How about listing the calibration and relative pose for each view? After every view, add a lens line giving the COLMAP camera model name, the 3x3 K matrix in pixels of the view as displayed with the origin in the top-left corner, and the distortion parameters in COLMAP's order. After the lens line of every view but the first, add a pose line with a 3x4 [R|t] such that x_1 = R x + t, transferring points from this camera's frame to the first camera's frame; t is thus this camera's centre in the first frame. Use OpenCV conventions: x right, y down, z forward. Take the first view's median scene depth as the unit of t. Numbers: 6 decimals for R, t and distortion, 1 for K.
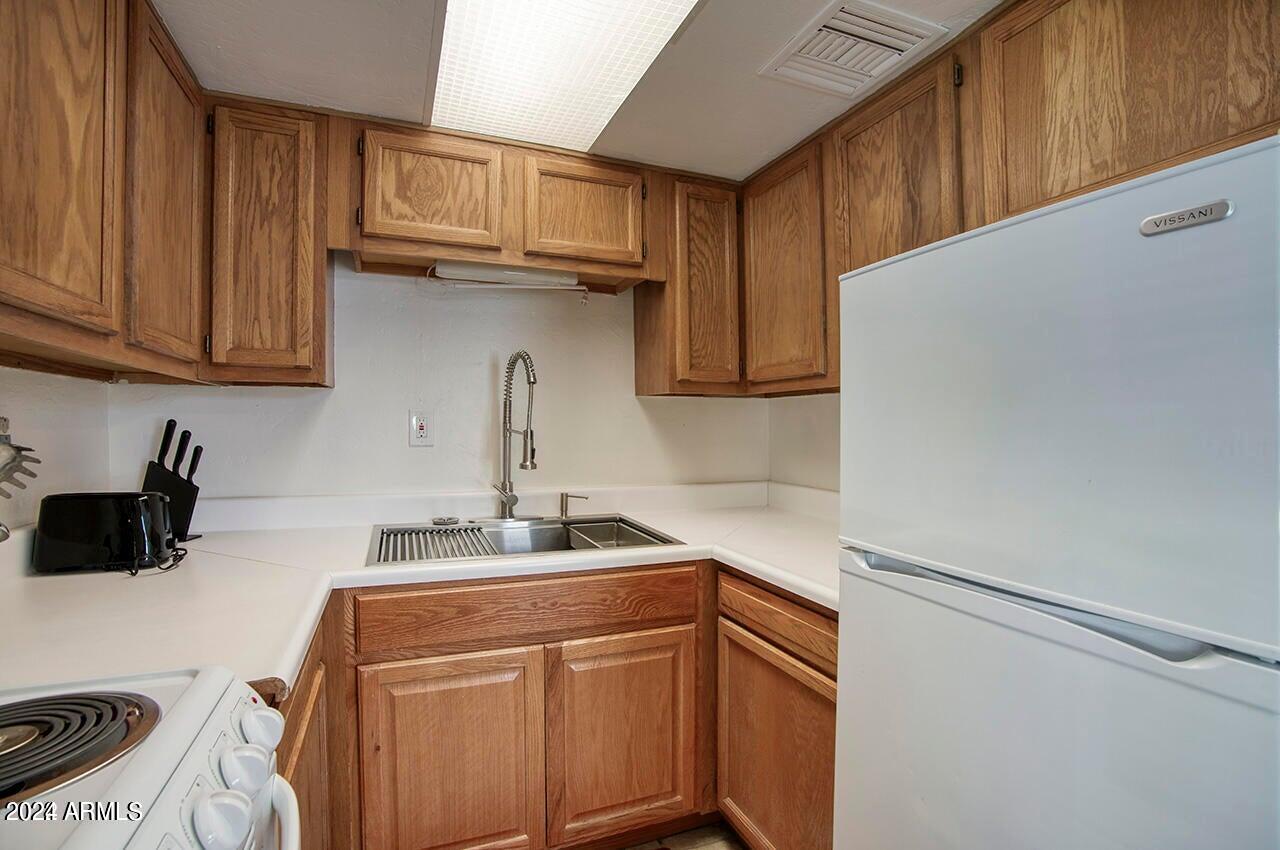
lens RADIAL K [[589.6, 0, 630.0], [0, 589.6, 437.9], [0, 0, 1]] dist [-0.049139, 0.018469]
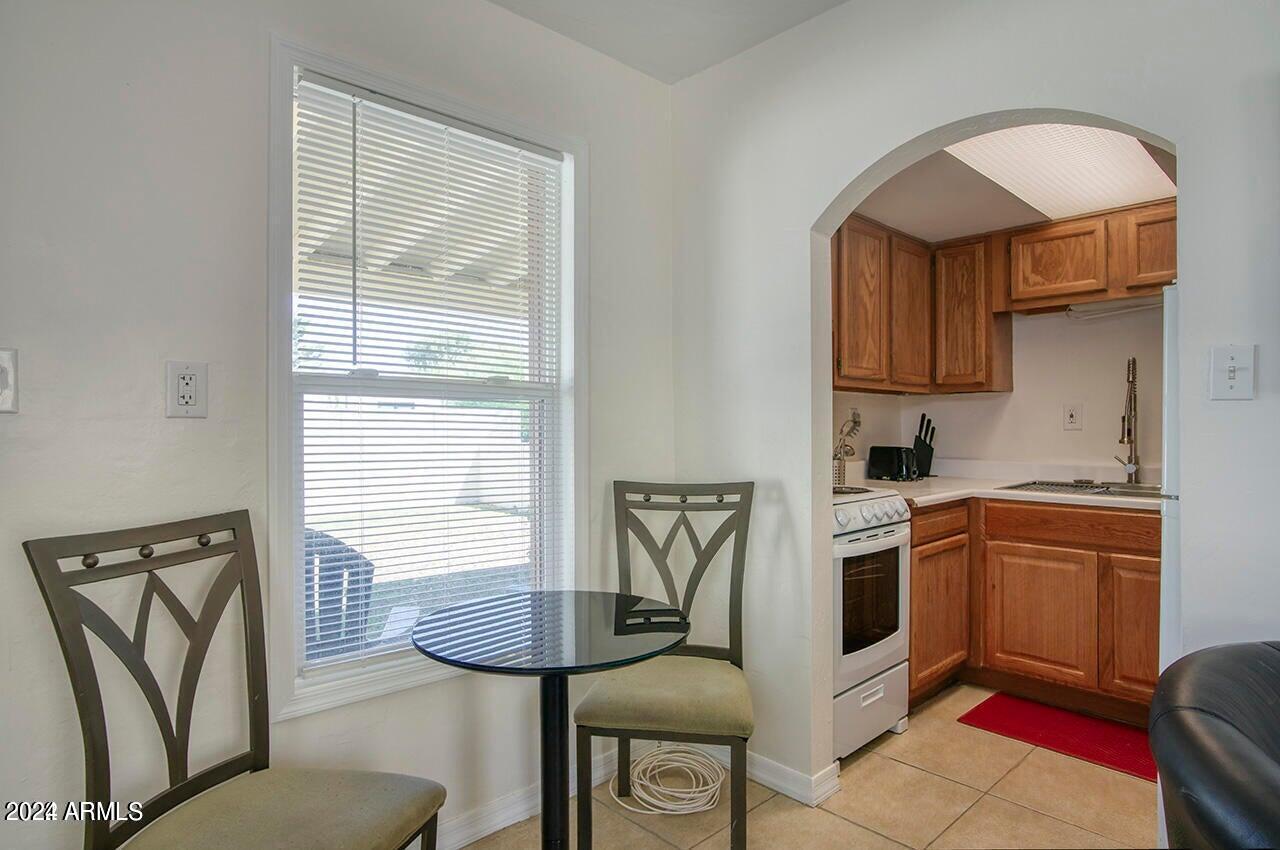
lens RADIAL K [[701.1, 0, 664.5], [0, 701.1, 420.9], [0, 0, 1]] dist [-0.011530, 0.001343]
pose [[0.403432, -0.011927, -0.914932, 1.003961], [-0.010510, 0.999789, -0.017667, 0.043801], [0.914949, 0.016743, 0.403221, -0.743607]]
